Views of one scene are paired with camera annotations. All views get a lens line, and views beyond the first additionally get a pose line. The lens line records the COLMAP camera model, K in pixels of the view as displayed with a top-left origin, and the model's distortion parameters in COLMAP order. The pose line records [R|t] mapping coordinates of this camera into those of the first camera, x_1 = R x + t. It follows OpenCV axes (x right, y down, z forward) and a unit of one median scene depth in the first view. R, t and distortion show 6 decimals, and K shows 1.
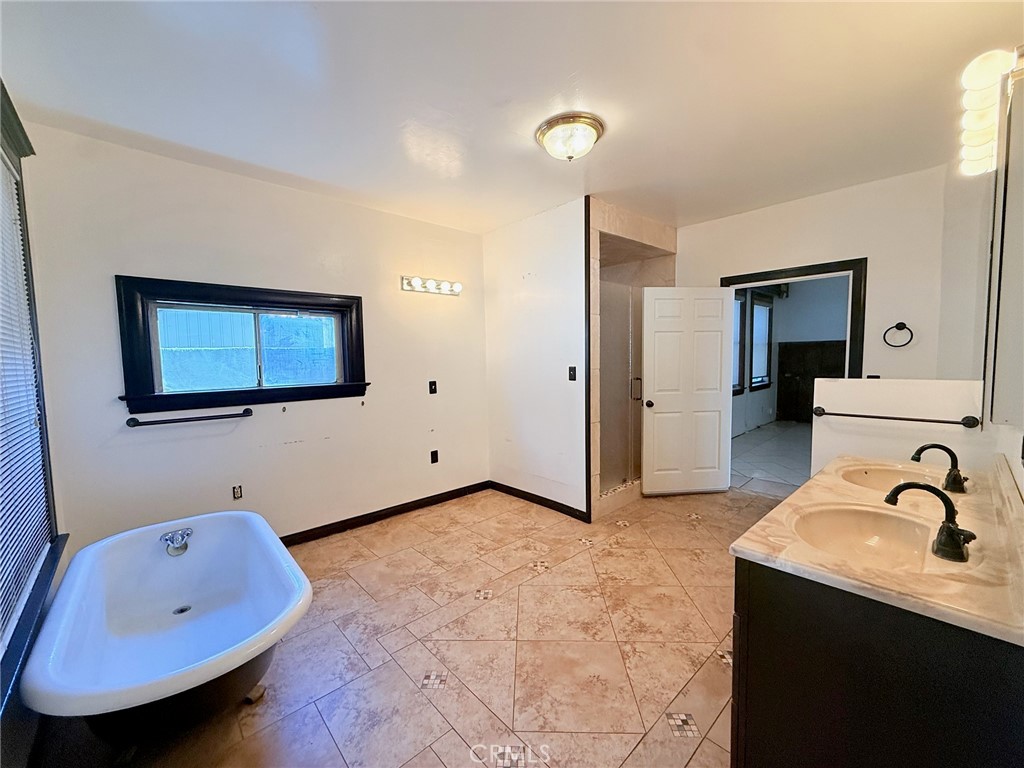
lens RADIAL K [[407.0, 0, 510.2], [0, 407.0, 385.0], [0, 0, 1]] dist [0.000041, -0.000089]
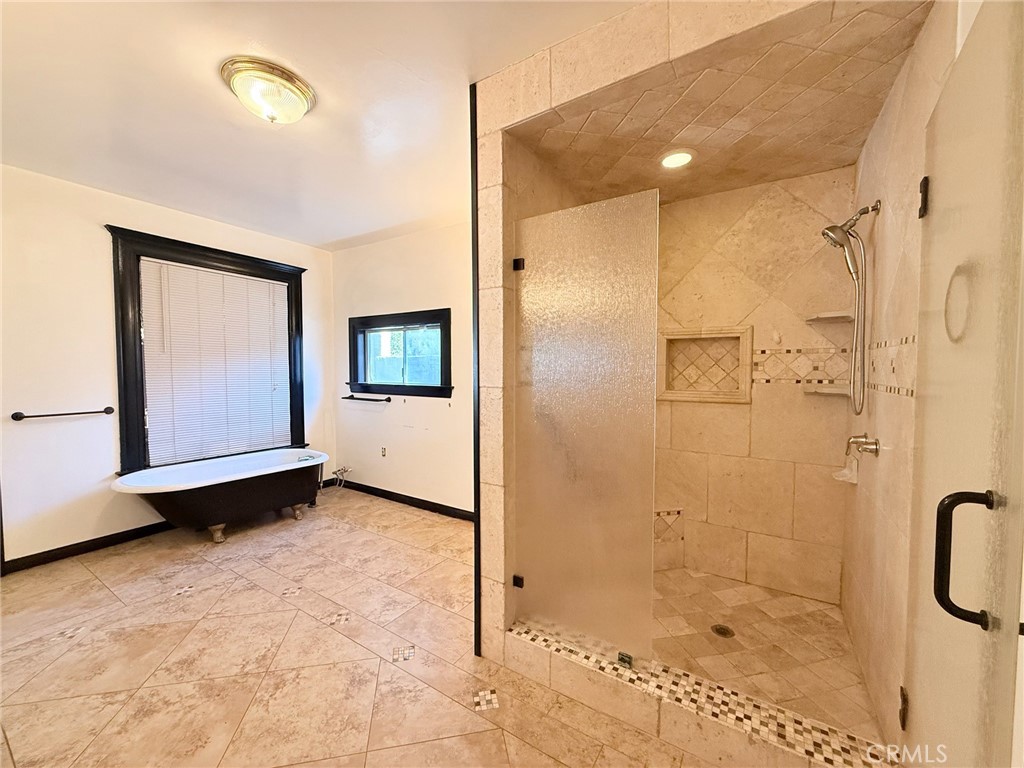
lens RADIAL K [[407.0, 0, 510.2], [0, 407.0, 385.0], [0, 0, 1]] dist [0.000041, -0.000089]
pose [[0.254221, 0.058576, -0.965371, 0.896528], [-0.075254, 0.996336, 0.040638, -0.079543], [0.964214, 0.062317, 0.257698, 1.060943]]
